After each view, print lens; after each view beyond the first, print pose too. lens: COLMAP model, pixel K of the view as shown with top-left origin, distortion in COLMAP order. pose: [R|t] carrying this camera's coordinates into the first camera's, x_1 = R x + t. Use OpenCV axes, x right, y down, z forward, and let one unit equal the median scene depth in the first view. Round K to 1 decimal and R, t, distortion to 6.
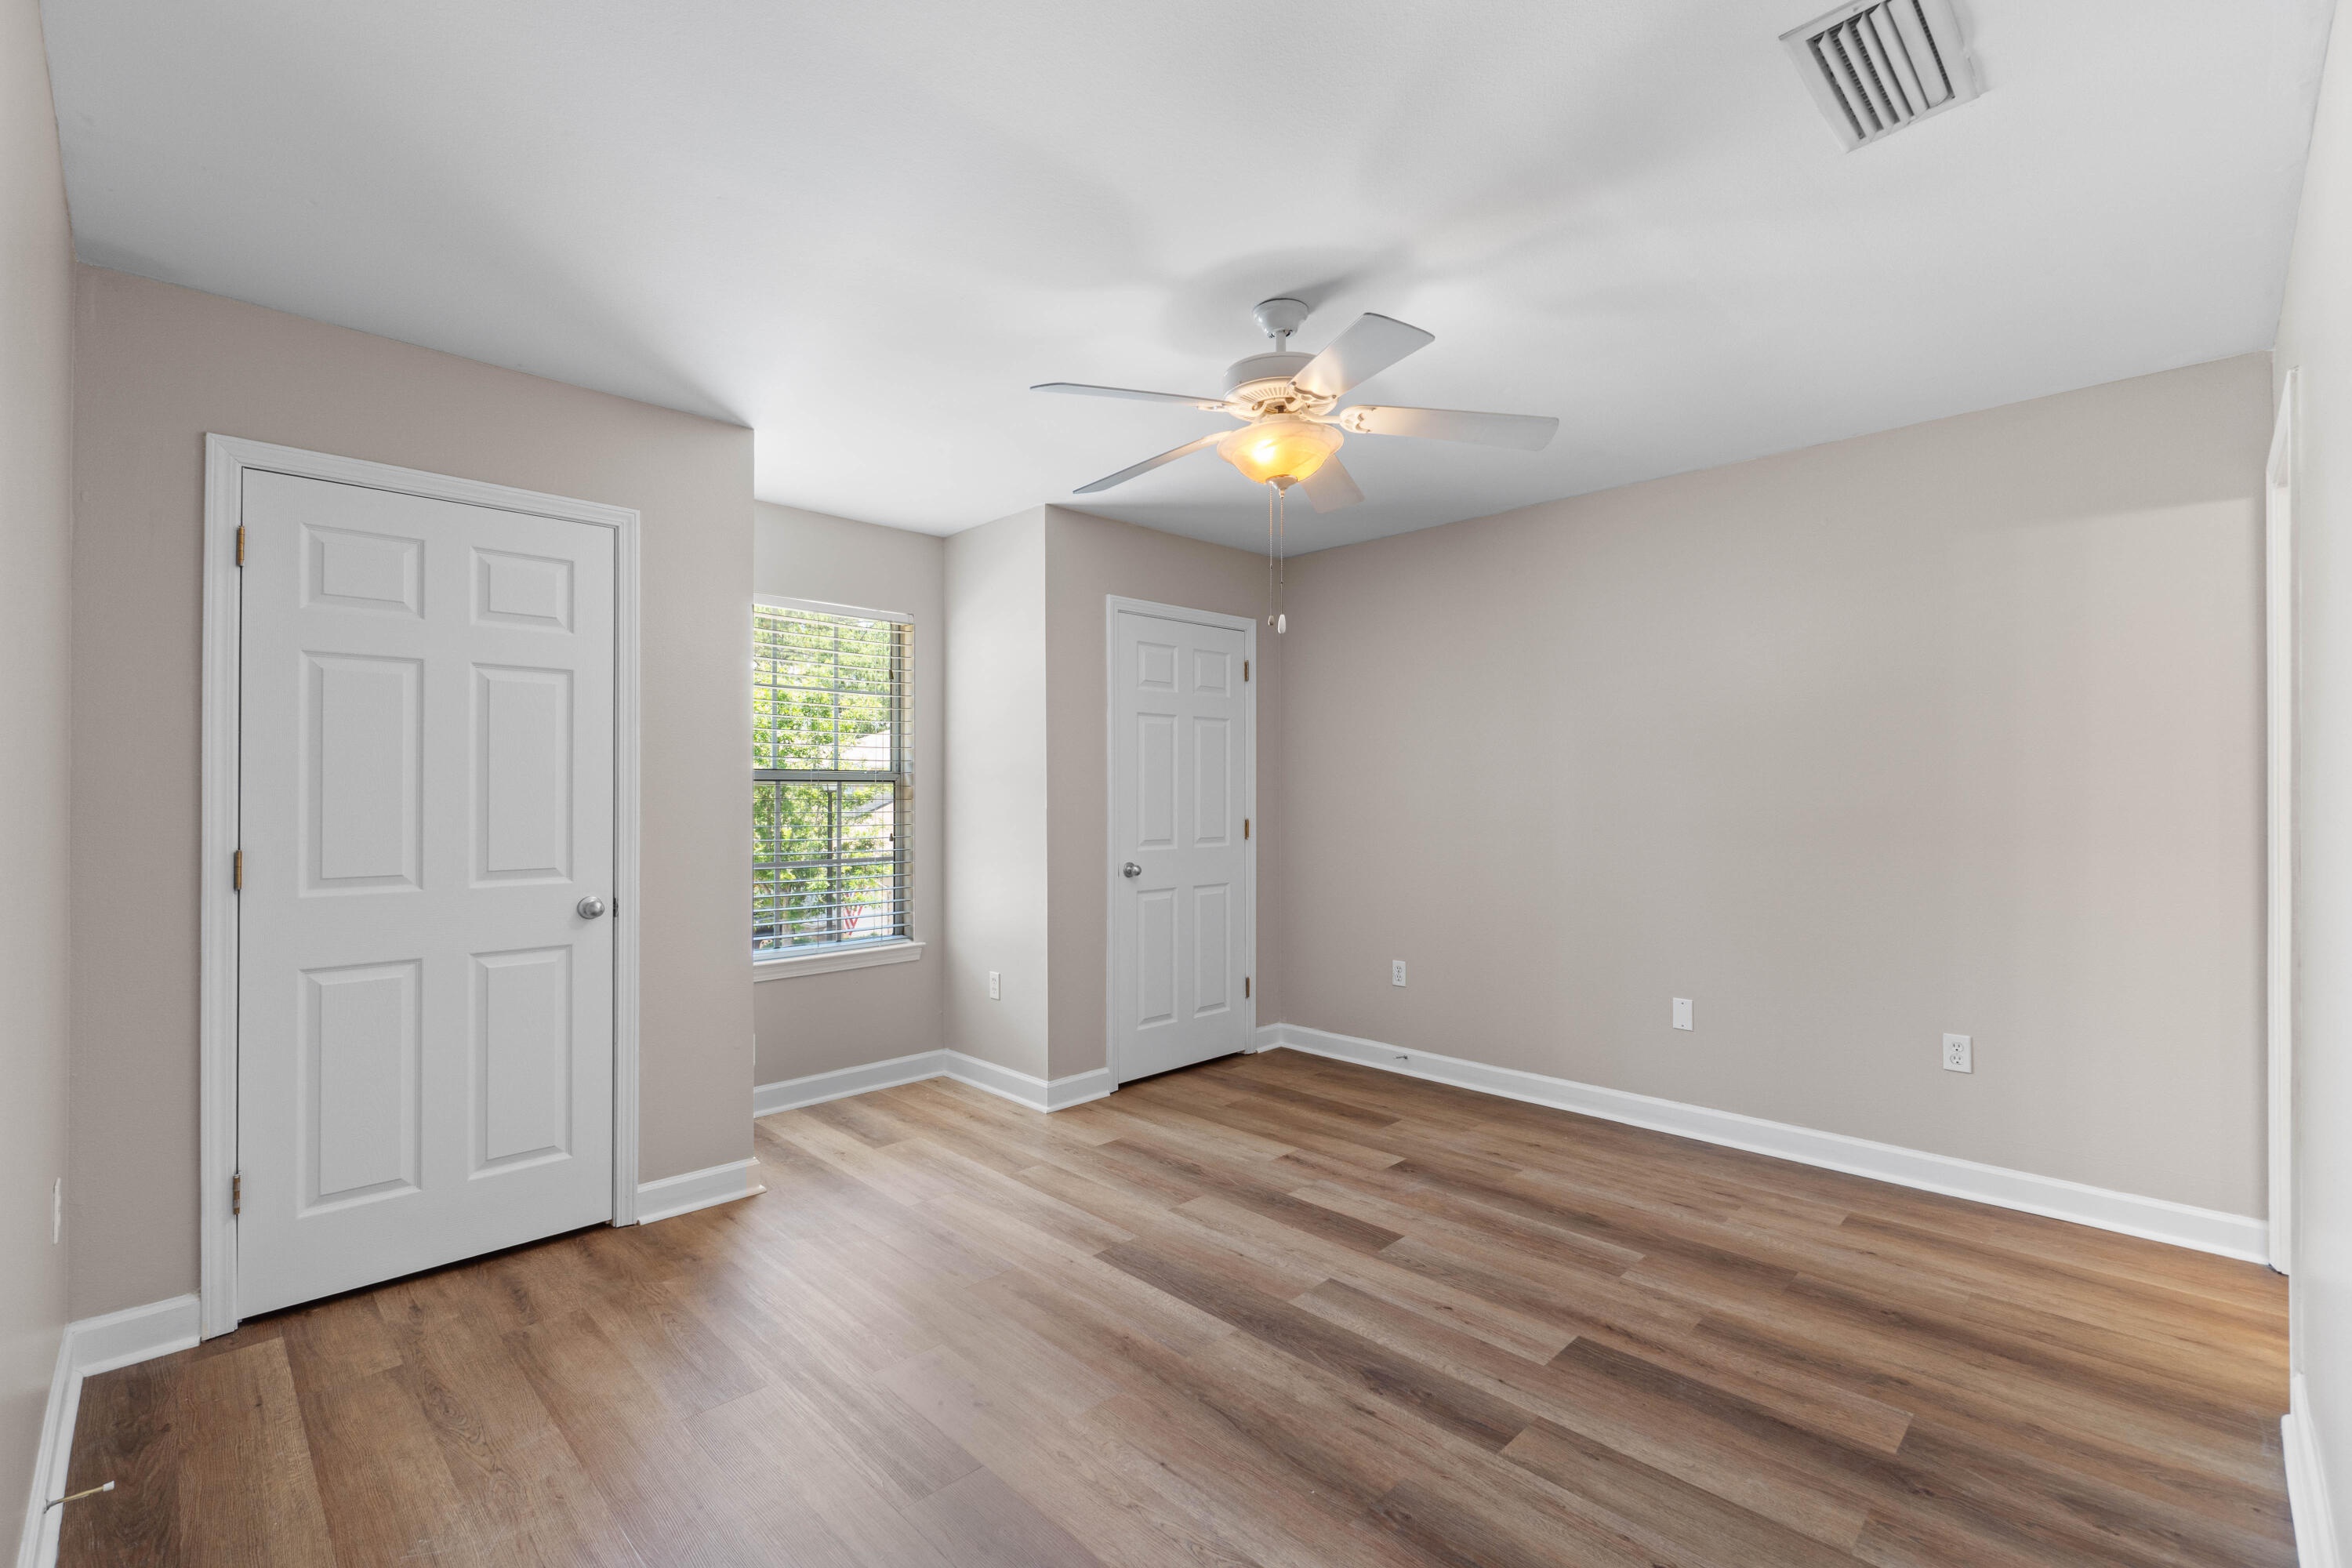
lens RADIAL K [[1018.7, 0, 1191.3], [0, 1018.7, 785.9], [0, 0, 1]] dist [-0.002151, 0.000119]
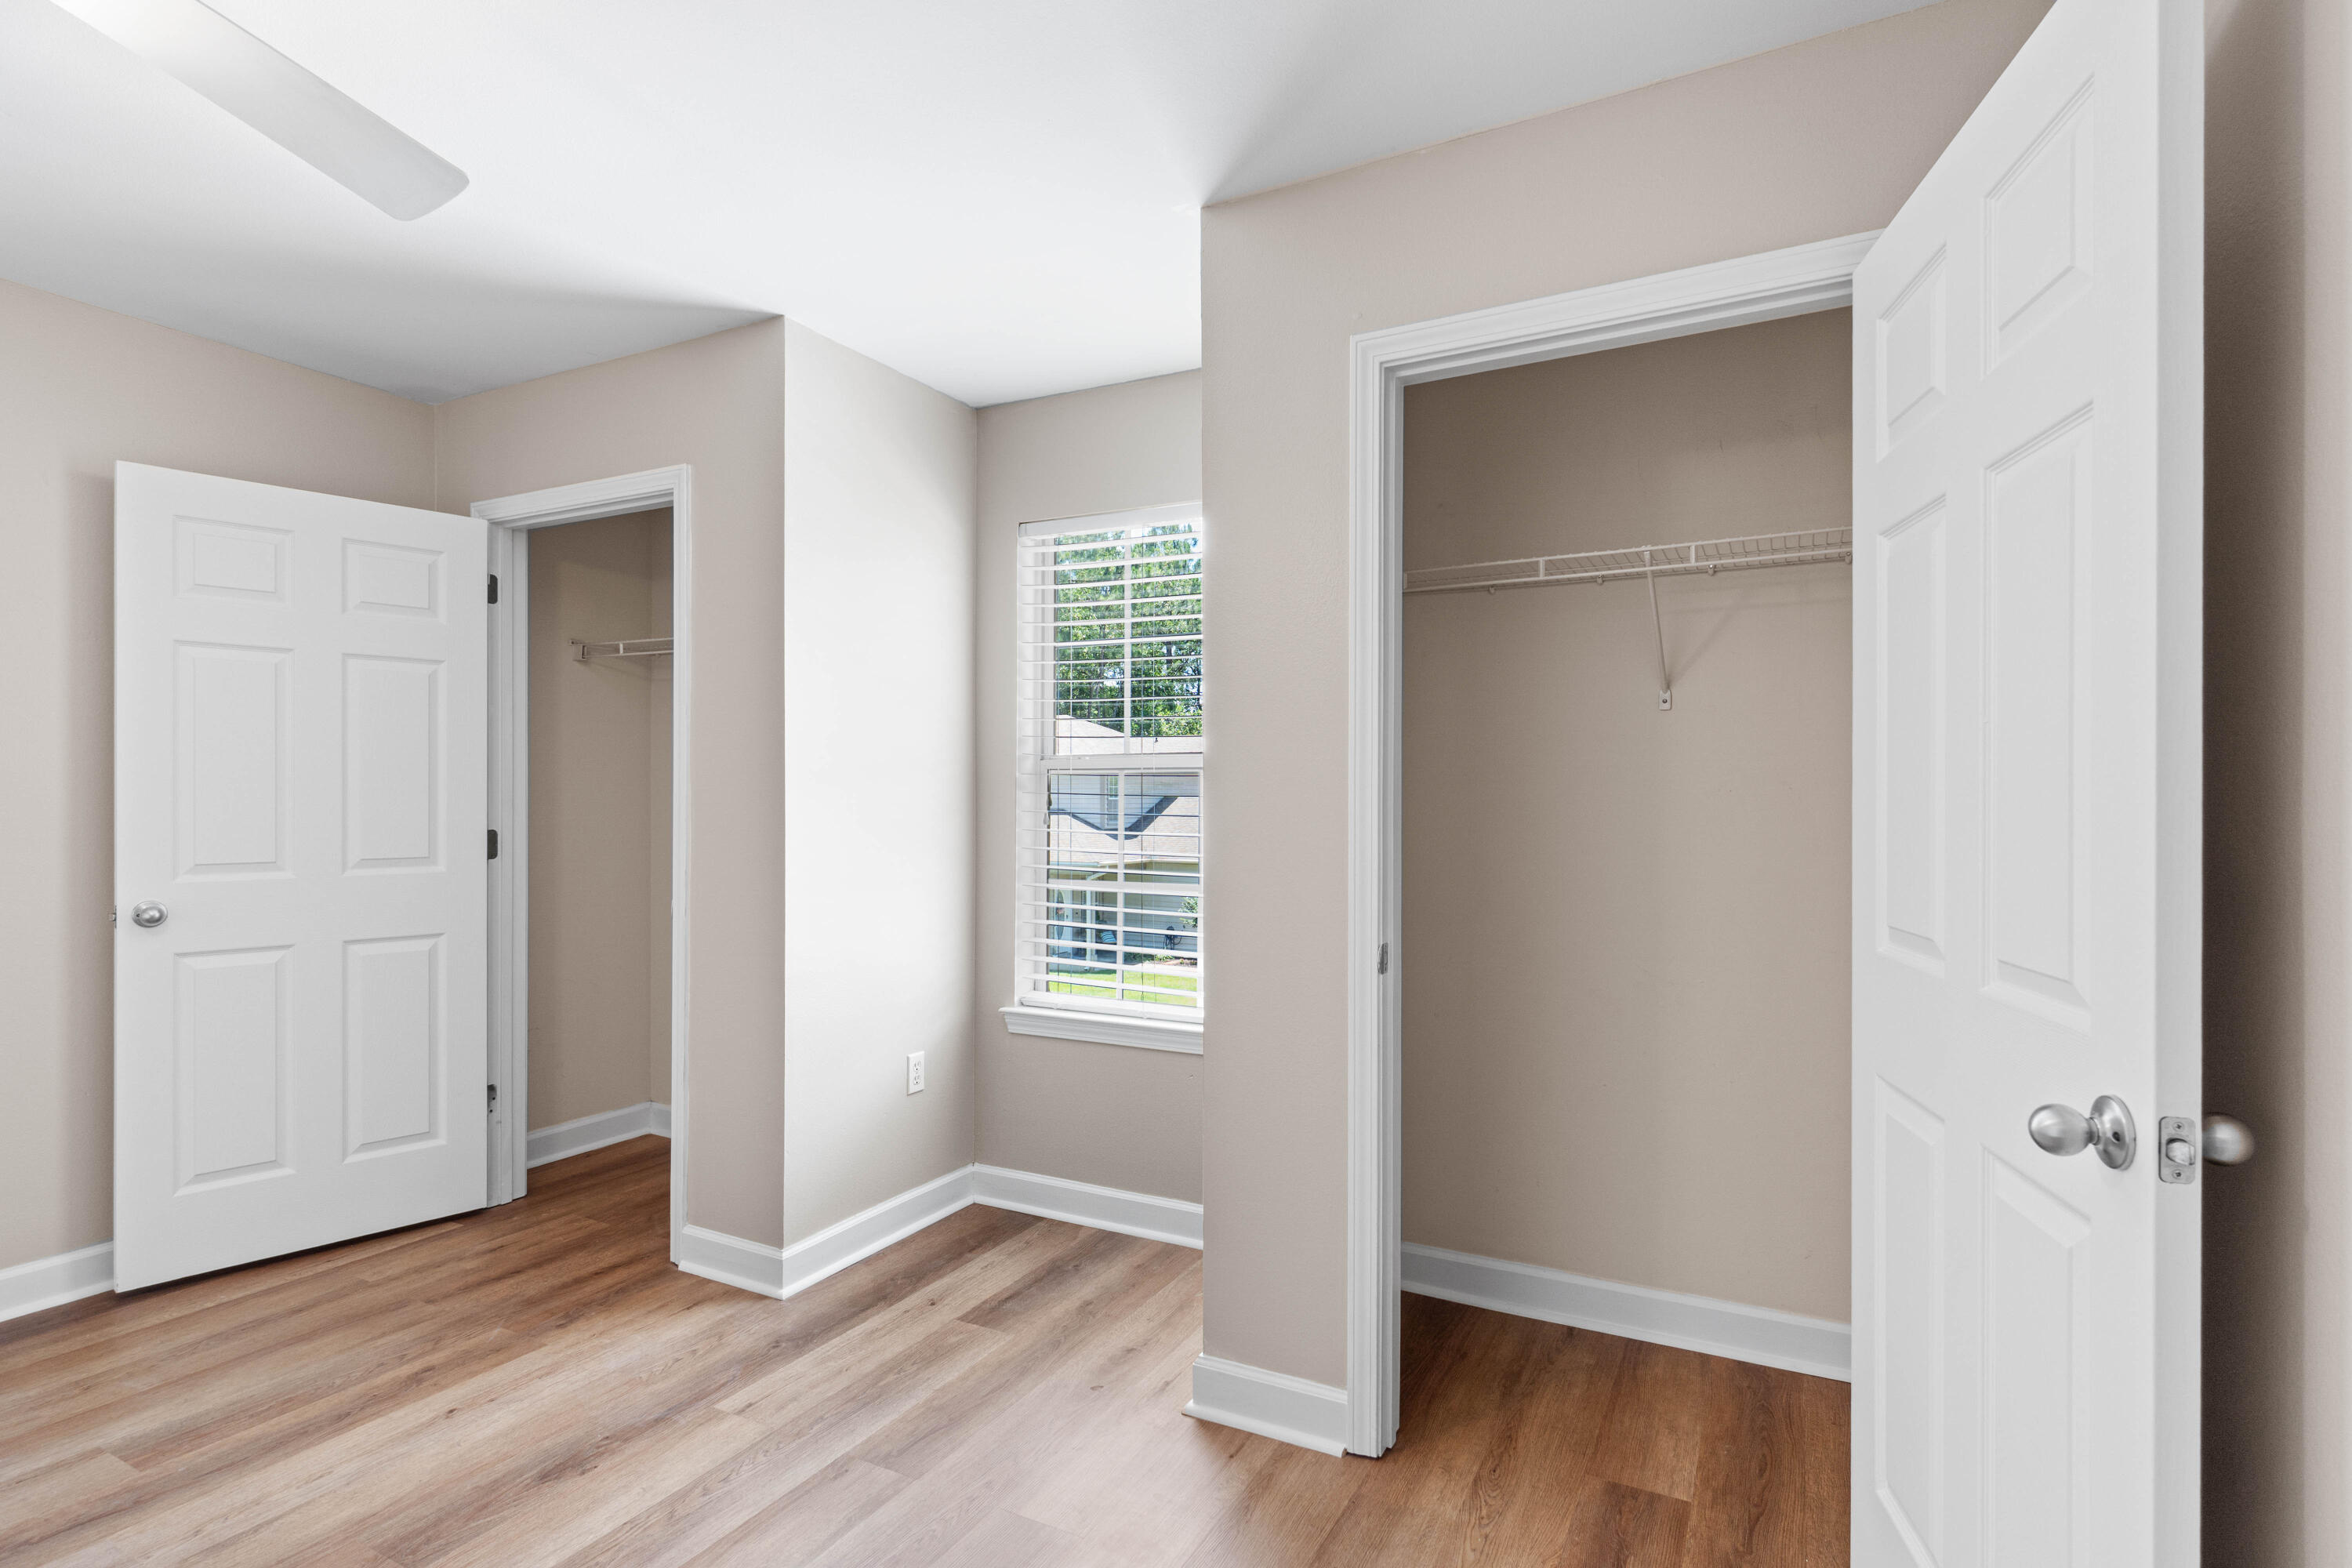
lens RADIAL K [[1166.8, 0, 1187.2], [0, 1166.8, 795.6], [0, 0, 1]] dist [0.001750, 0.000763]
pose [[0.294153, -0.000416, -0.955758, 0.674006], [0.000448, 1.000000, -0.000298, 0.025288], [0.955758, -0.000341, 0.294153, 1.358205]]
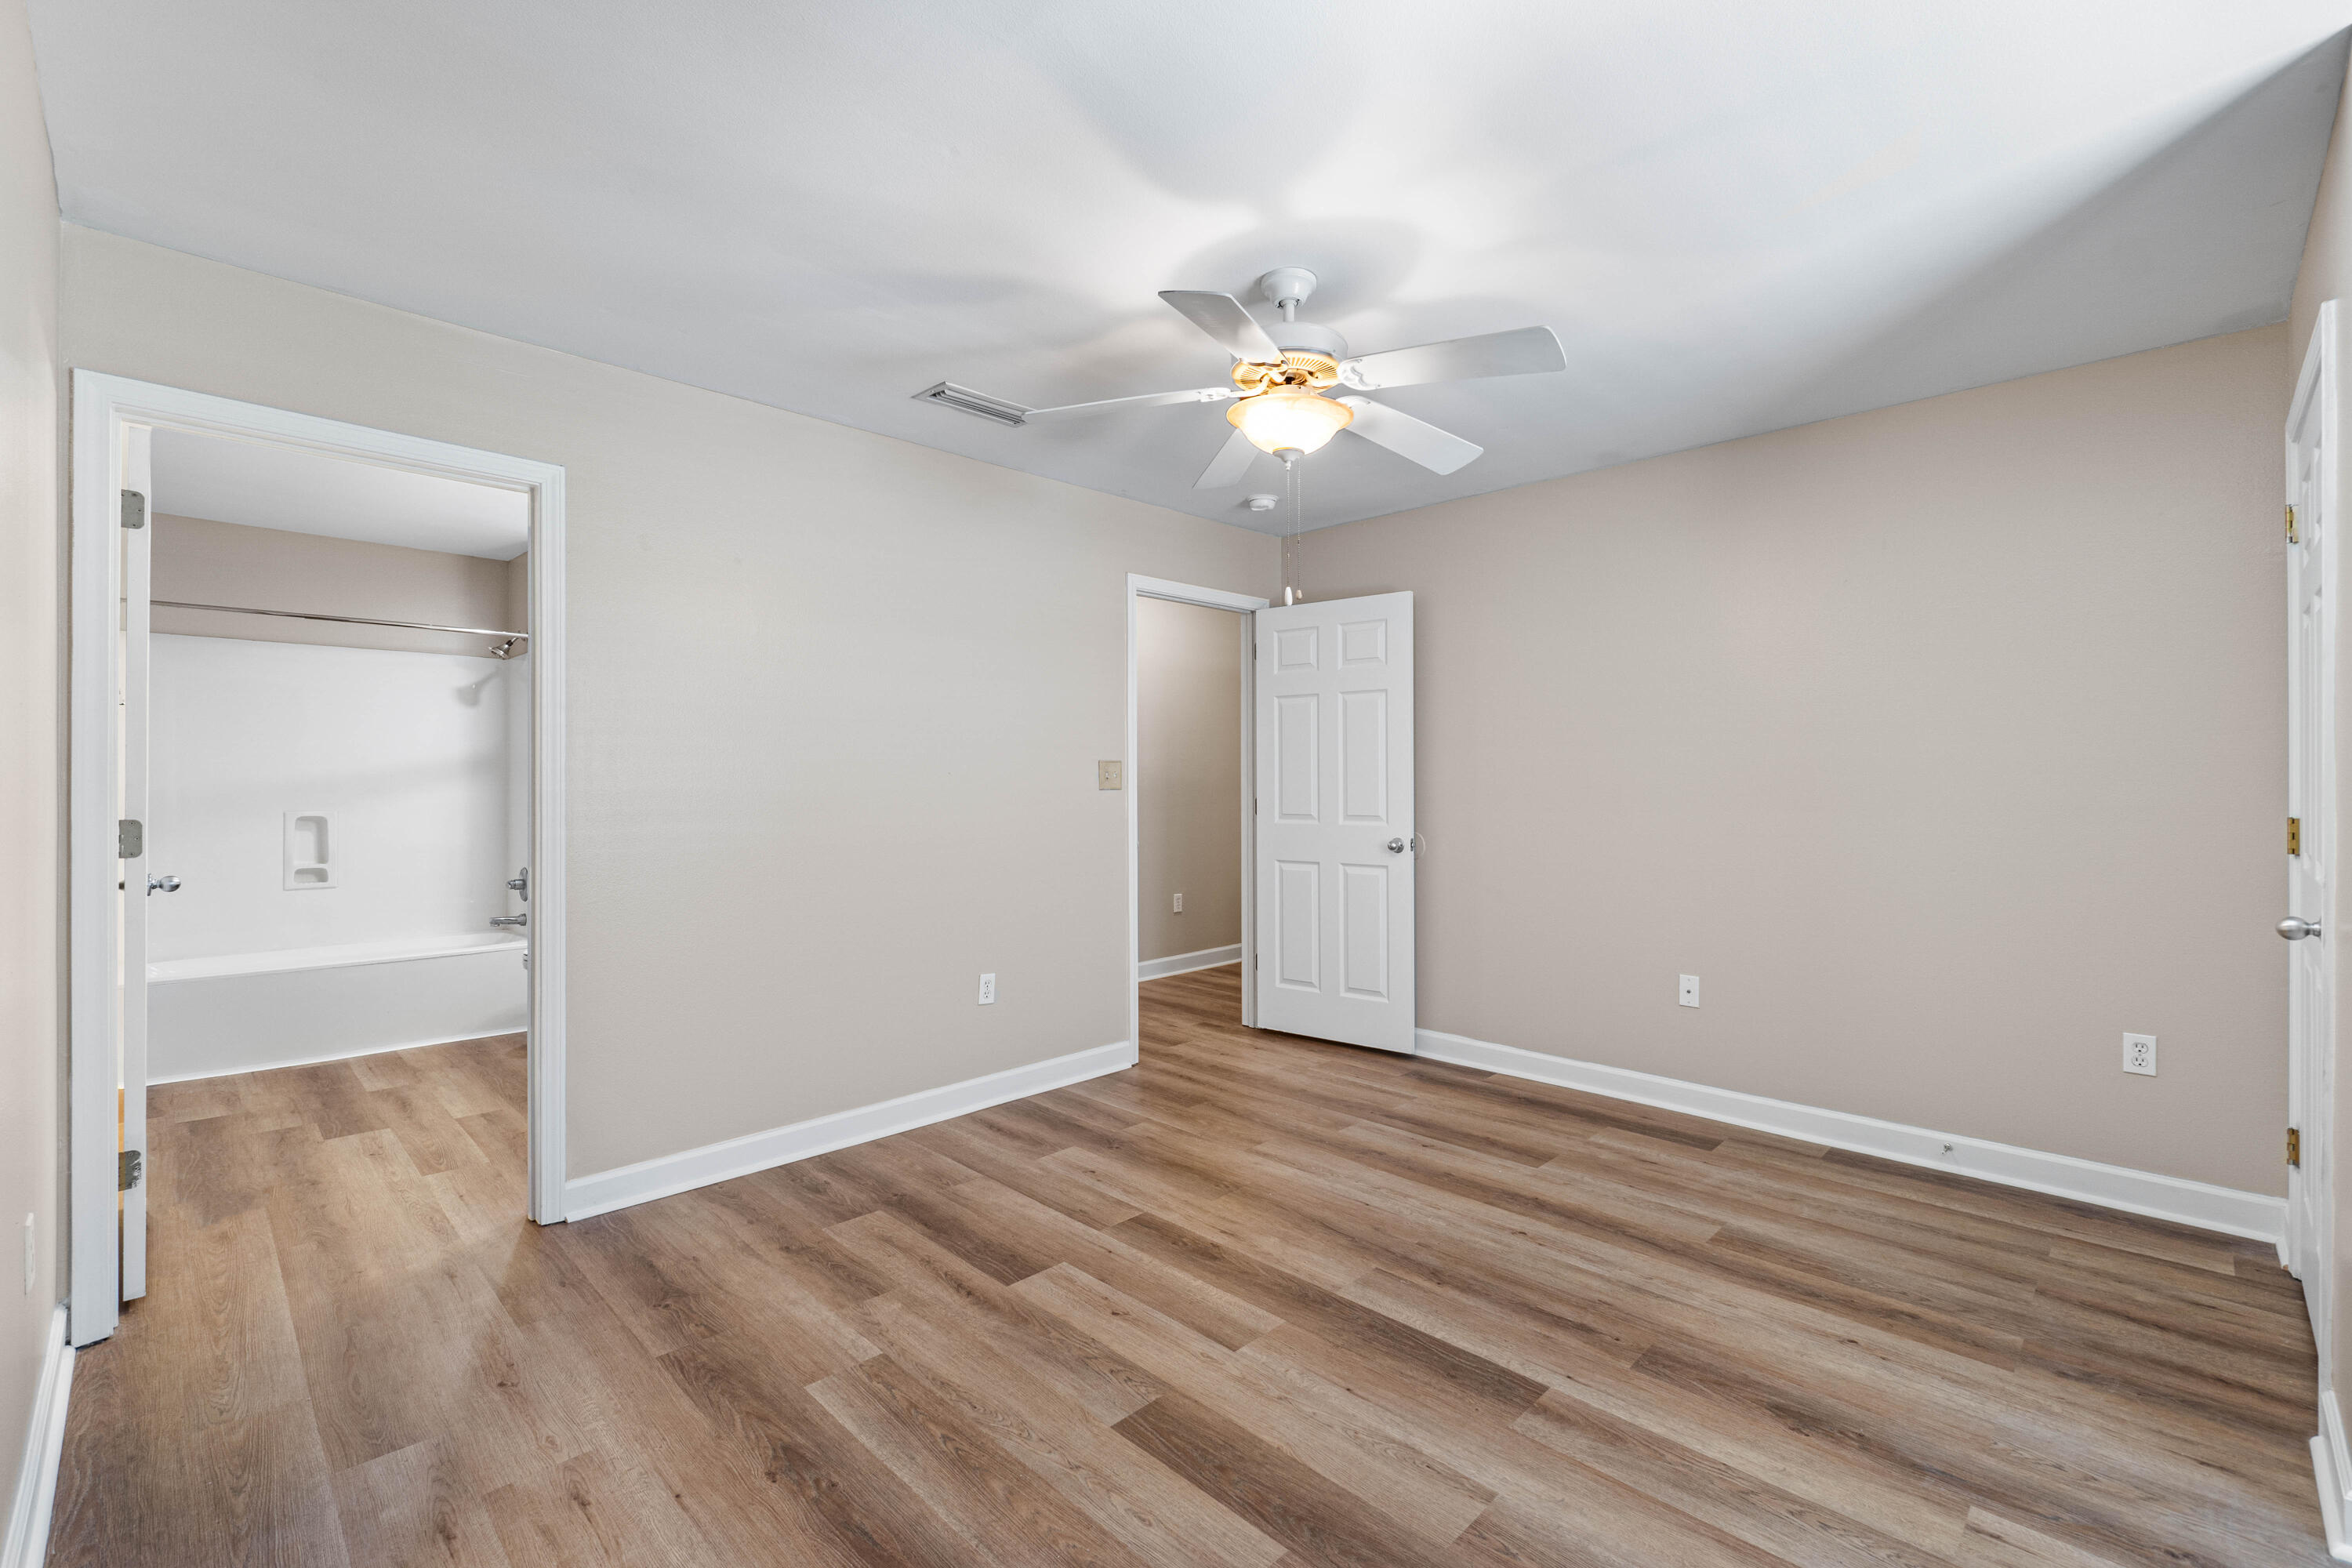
lens RADIAL K [[1018.7, 0, 1191.3], [0, 1018.7, 785.9], [0, 0, 1]] dist [-0.002151, 0.000119]
pose [[-0.999990, 0.003818, -0.002306, 0.185036], [0.003812, 0.999988, 0.002918, 0.023662], [0.002317, 0.002910, -0.999993, 1.966989]]
